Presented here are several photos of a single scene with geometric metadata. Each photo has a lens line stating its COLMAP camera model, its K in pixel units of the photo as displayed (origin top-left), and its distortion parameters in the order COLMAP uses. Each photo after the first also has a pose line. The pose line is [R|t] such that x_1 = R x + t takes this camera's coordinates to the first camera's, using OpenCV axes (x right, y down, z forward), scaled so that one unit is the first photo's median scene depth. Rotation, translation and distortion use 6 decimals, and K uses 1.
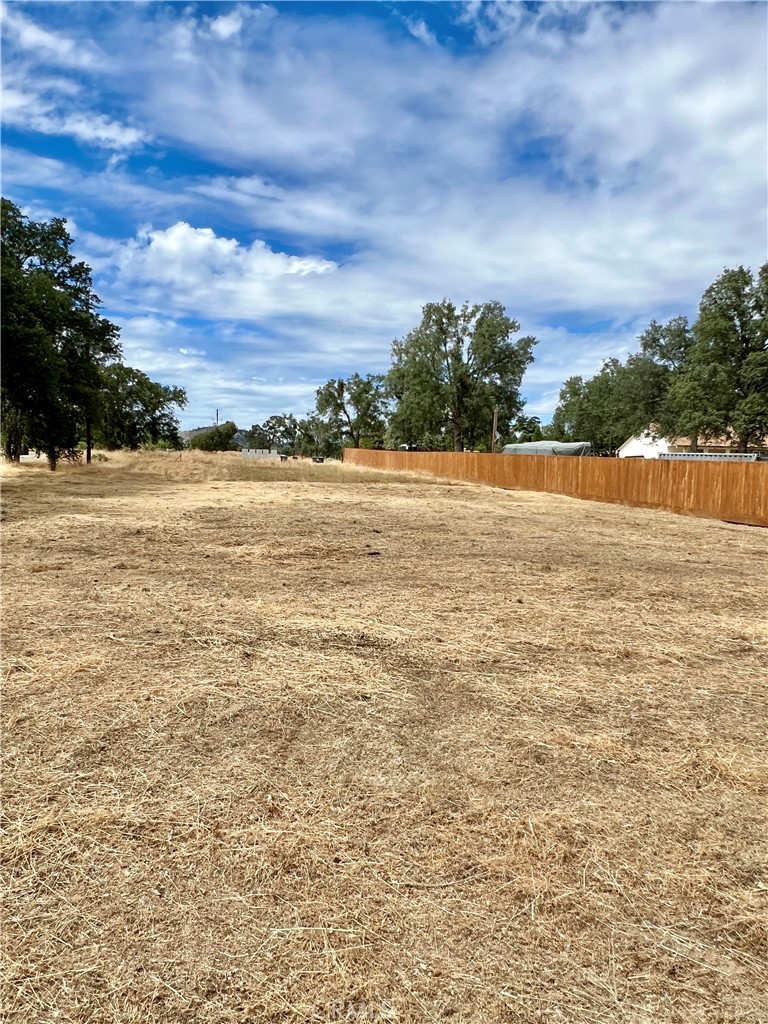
lens RADIAL K [[717.3, 0, 386.1], [0, 717.3, 512.1], [0, 0, 1]] dist [-0.006682, -0.000352]
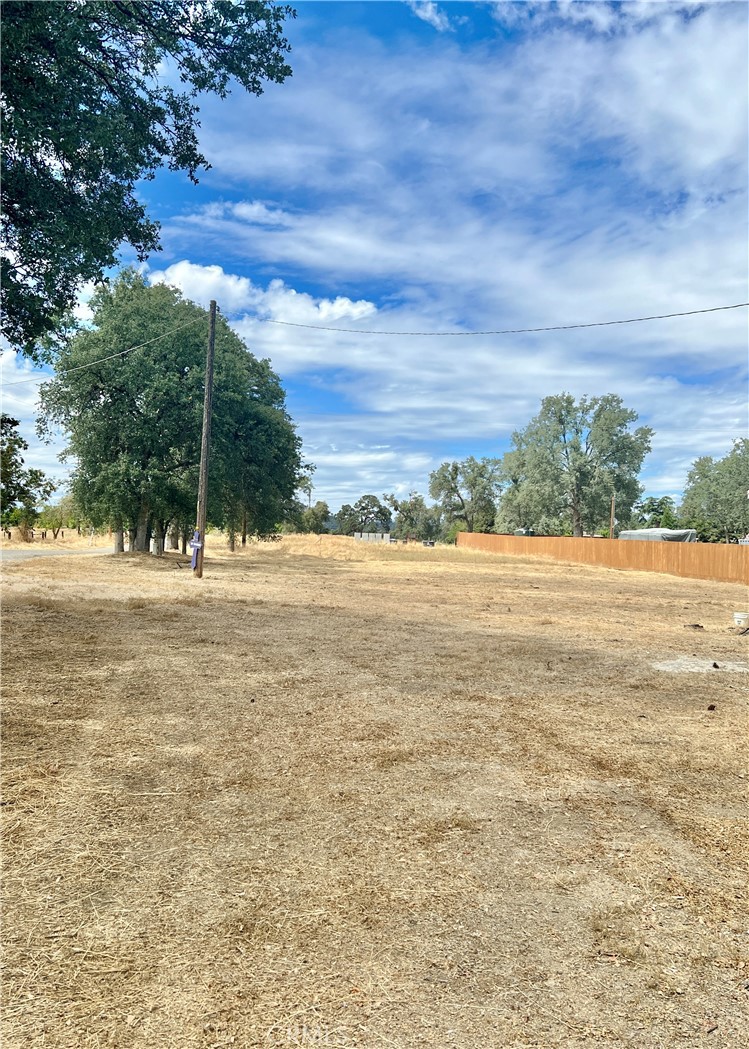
lens RADIAL K [[906.4, 0, 372.4], [0, 906.4, 528.6], [0, 0, 1]] dist [0.044699, -0.004409]
pose [[0.992620, 0.003264, -0.121222, -0.034077], [-0.014221, 0.995873, -0.089633, 0.025599], [0.120429, 0.090696, 0.988570, -0.331782]]
